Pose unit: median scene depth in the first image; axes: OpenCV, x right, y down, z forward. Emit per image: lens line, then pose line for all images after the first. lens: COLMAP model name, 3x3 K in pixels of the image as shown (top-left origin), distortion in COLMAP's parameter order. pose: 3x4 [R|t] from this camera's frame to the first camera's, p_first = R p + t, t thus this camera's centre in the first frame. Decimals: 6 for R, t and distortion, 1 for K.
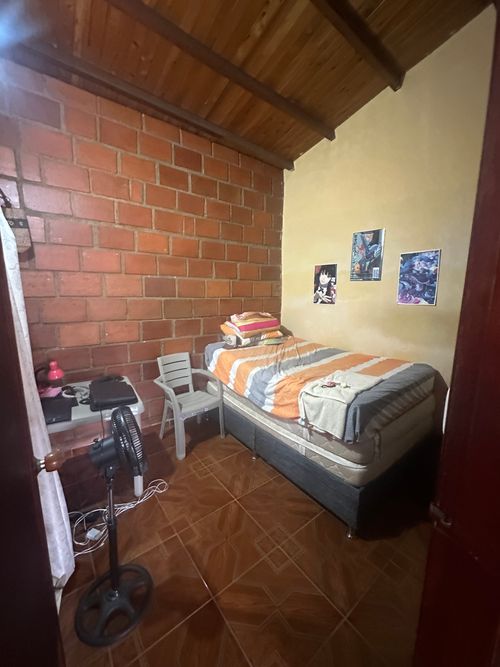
lens RADIAL K [[264.2, 0, 251.6], [0, 264.2, 334.3], [0, 0, 1]] dist [-0.005638, 0.000323]
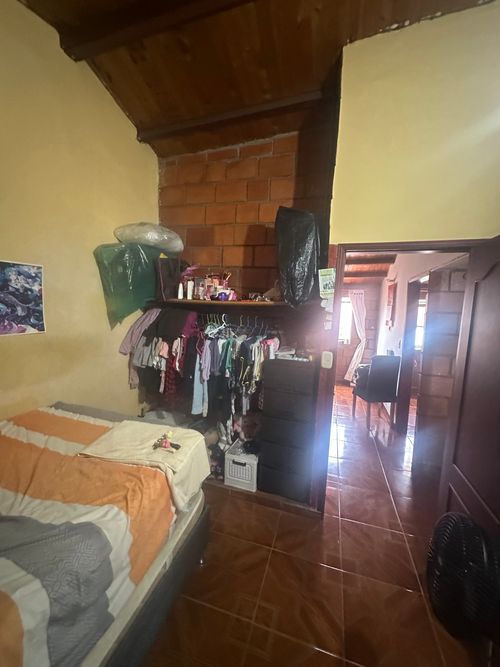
lens RADIAL K [[264.2, 0, 248.5], [0, 264.2, 334.7], [0, 0, 1]] dist [-0.005638, 0.000323]
pose [[-0.569578, -0.108966, 0.814683, -0.341853], [0.099201, 0.974815, 0.199739, -0.201167], [-0.815929, 0.194585, -0.544423, 0.912913]]
